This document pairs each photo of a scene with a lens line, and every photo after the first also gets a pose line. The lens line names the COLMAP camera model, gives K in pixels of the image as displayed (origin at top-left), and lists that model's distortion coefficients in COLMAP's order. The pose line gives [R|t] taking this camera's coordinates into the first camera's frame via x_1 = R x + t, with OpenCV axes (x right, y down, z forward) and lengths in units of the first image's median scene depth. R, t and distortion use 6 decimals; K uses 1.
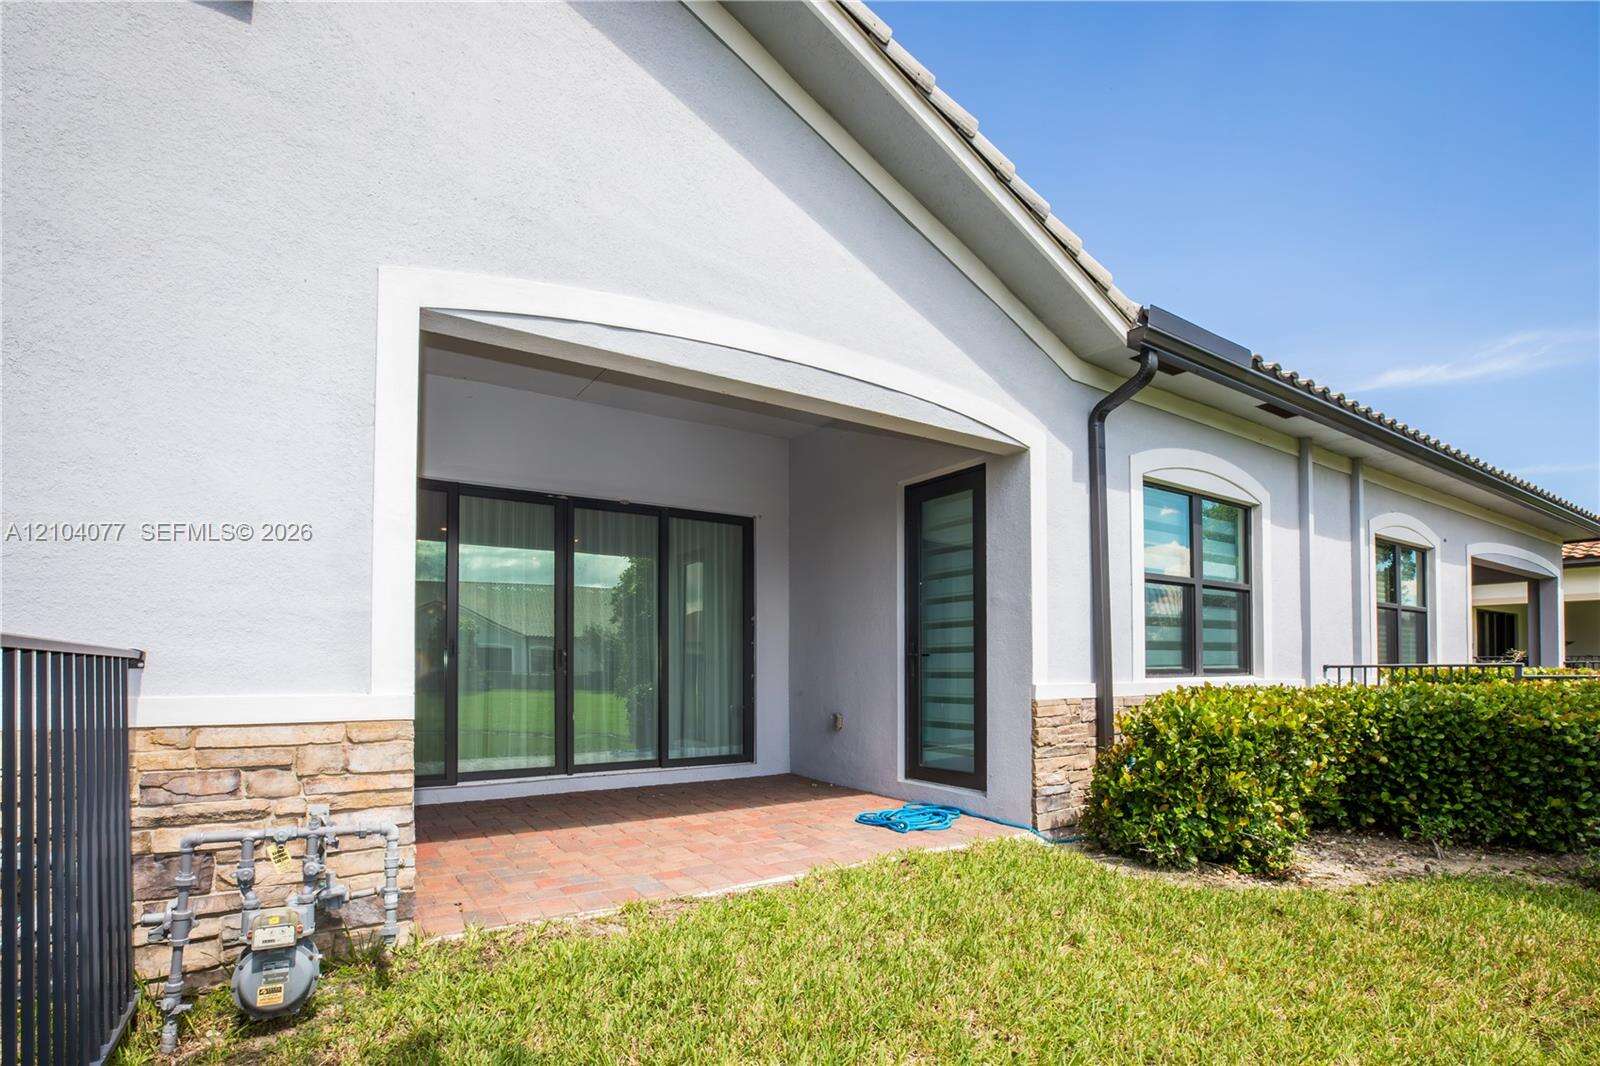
lens RADIAL K [[752.7, 0, 802.8], [0, 752.7, 640.0], [0, 0, 1]] dist [-0.028304, 0.000085]
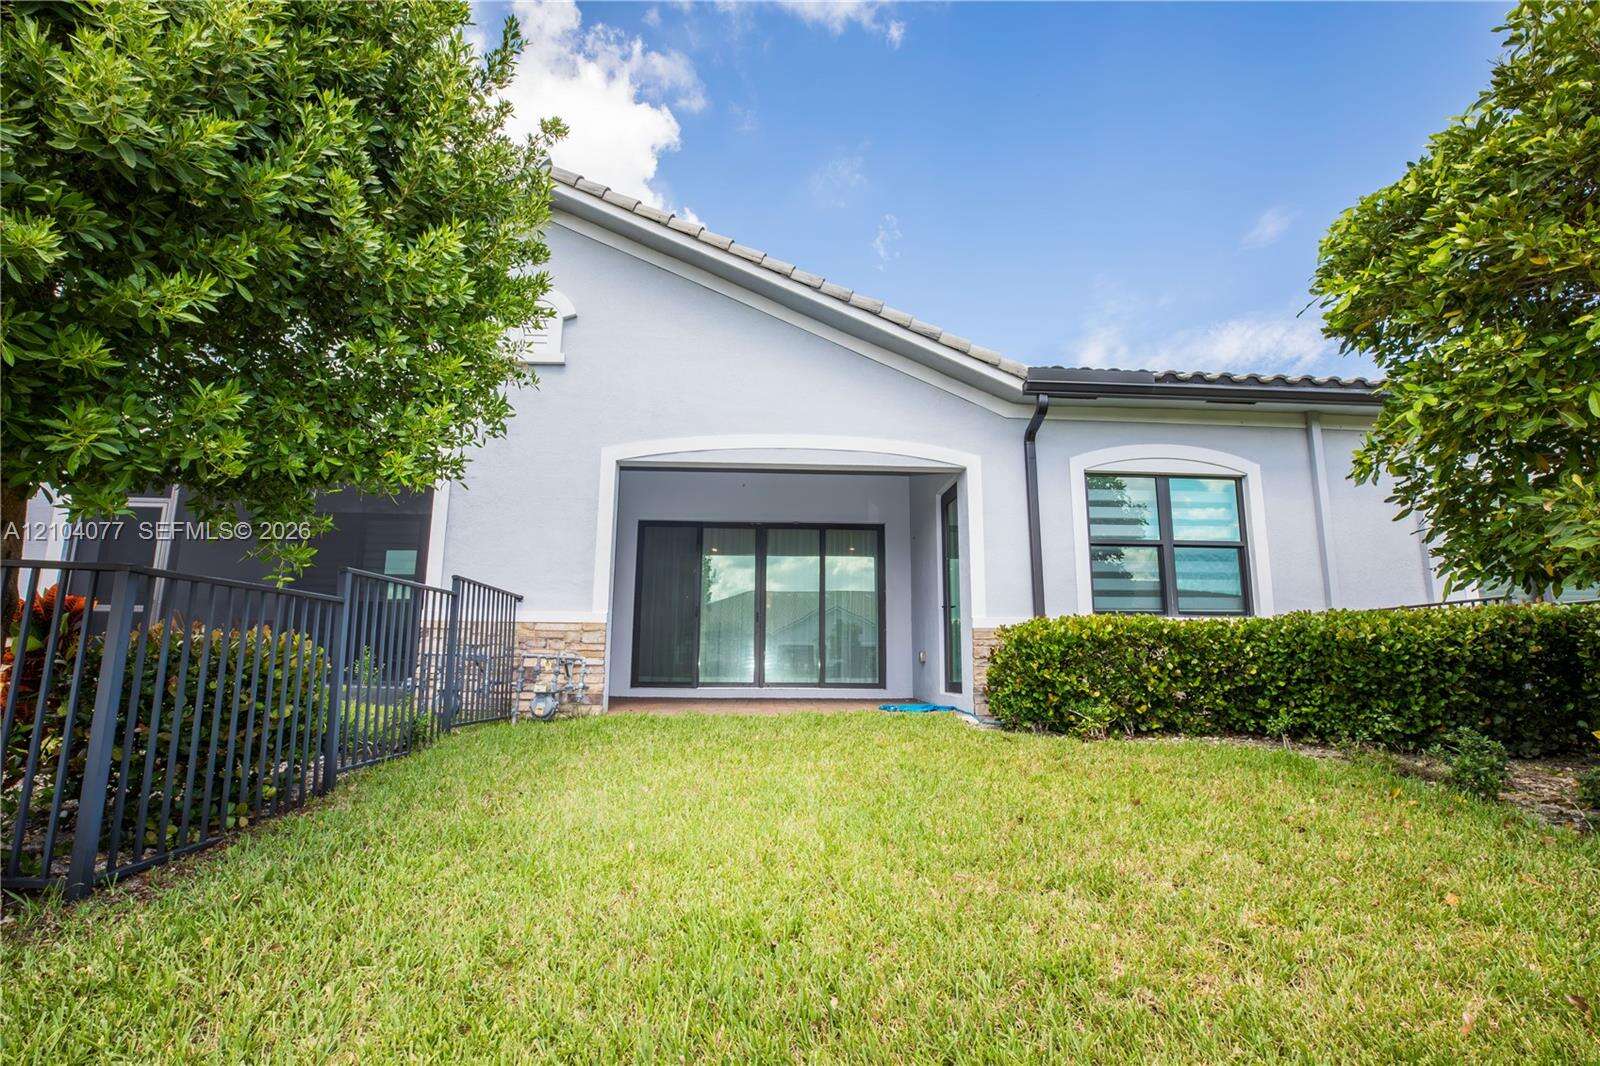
lens RADIAL K [[746.4, 0, 822.5], [0, 746.4, 537.5], [0, 0, 1]] dist [0.000447, 0.000321]
pose [[0.854839, -0.084620, -0.511947, 0.824586], [0.009115, 0.988910, -0.148237, 0.117630], [0.518813, 0.122053, 0.846130, -0.454234]]
